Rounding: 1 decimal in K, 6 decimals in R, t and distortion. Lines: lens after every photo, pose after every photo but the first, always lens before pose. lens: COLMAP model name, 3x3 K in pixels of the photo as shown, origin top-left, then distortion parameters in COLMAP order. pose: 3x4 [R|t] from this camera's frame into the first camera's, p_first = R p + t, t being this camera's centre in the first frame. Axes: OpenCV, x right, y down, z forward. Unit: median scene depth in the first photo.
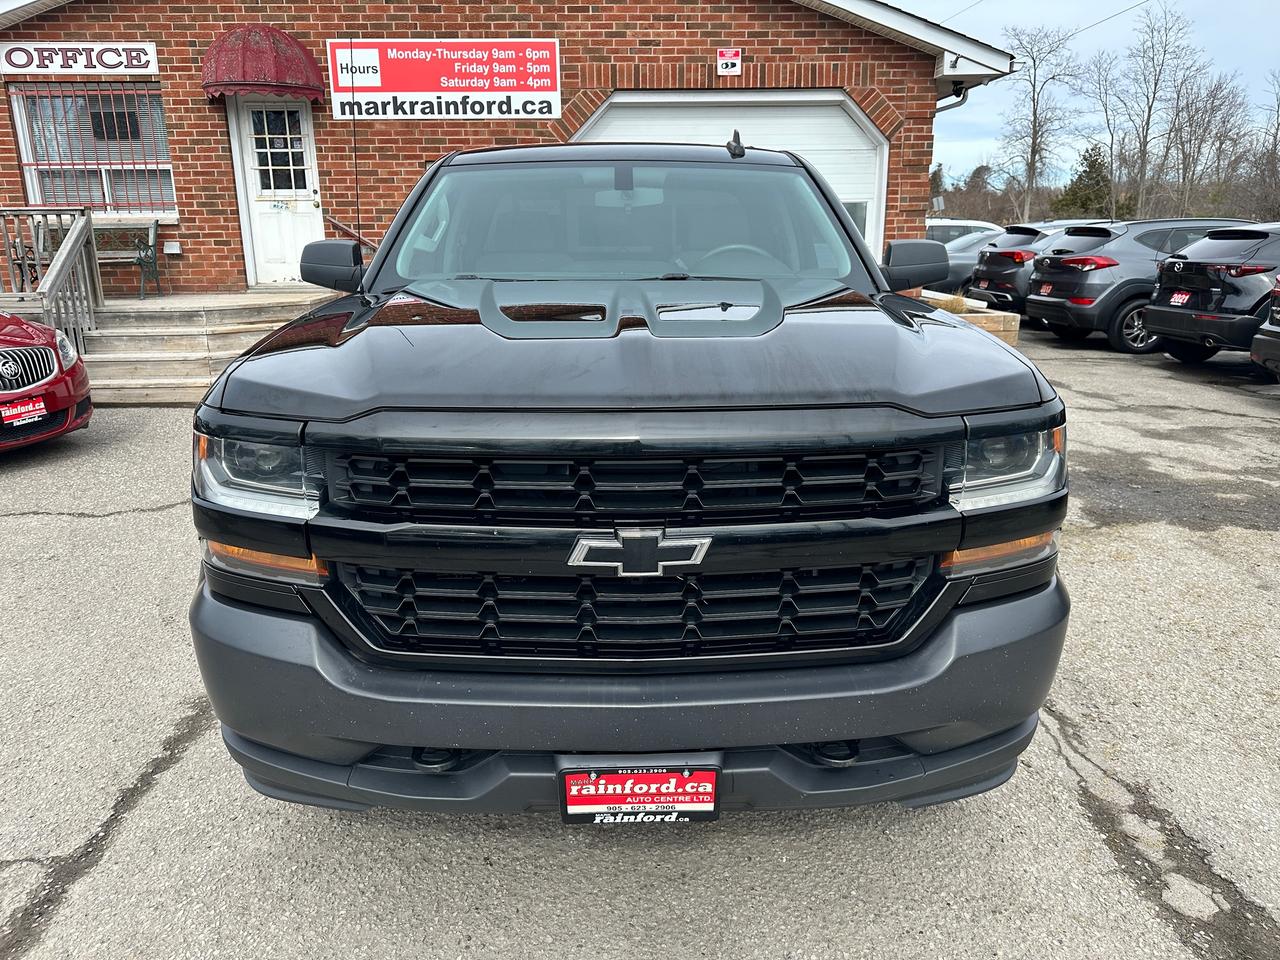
lens RADIAL K [[923.8, 0, 644.5], [0, 923.8, 460.9], [0, 0, 1]] dist [0.029747, -0.028310]
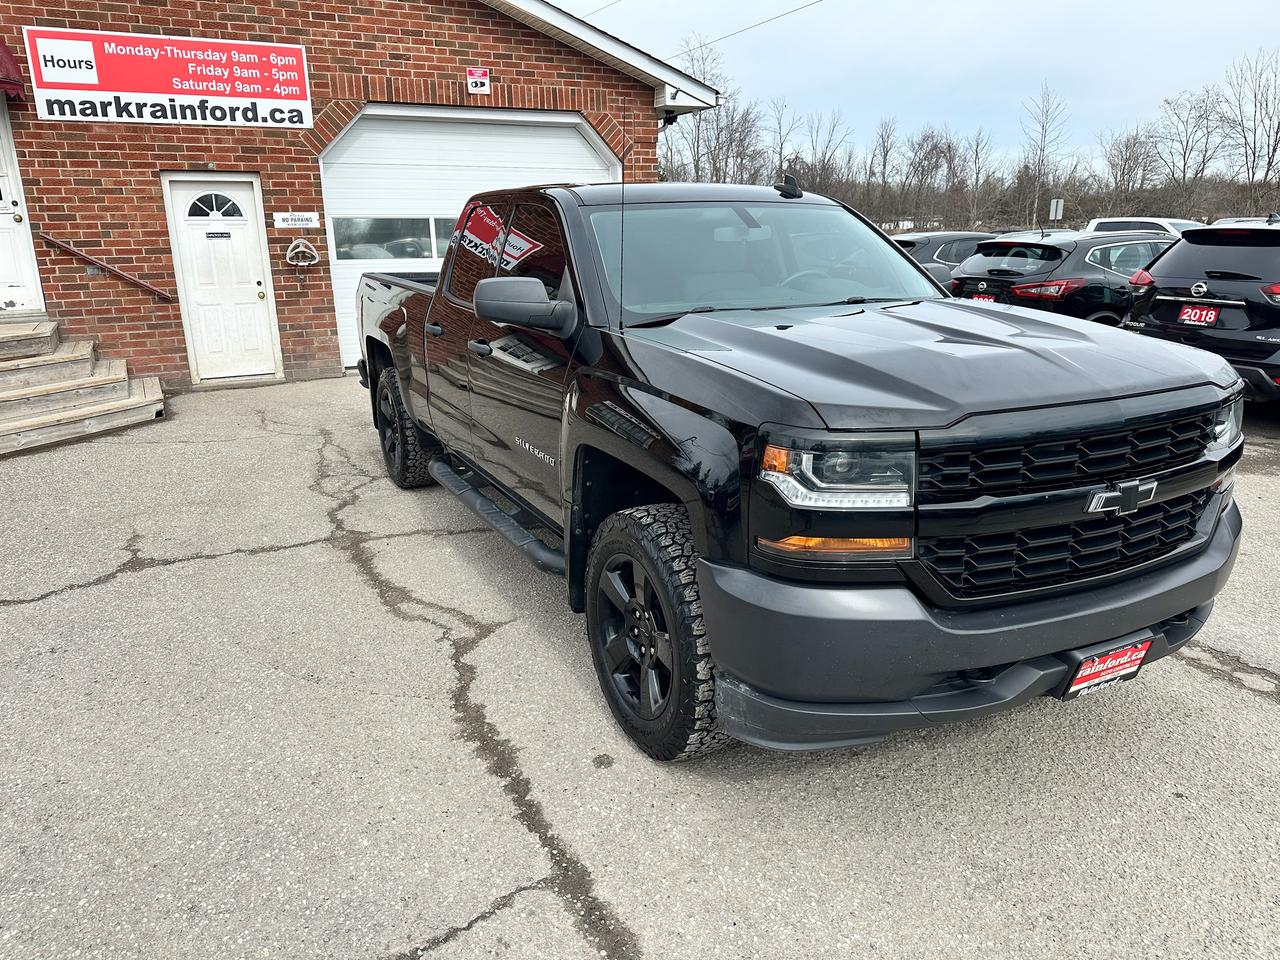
lens RADIAL K [[918.2, 0, 618.6], [0, 918.2, 468.4], [0, 0, 1]] dist [0.033009, -0.026820]
pose [[0.901339, -0.116021, 0.417286, -0.247835], [0.112593, 0.993096, 0.032915, -0.015497], [-0.418224, 0.017317, 0.908179, 0.003240]]
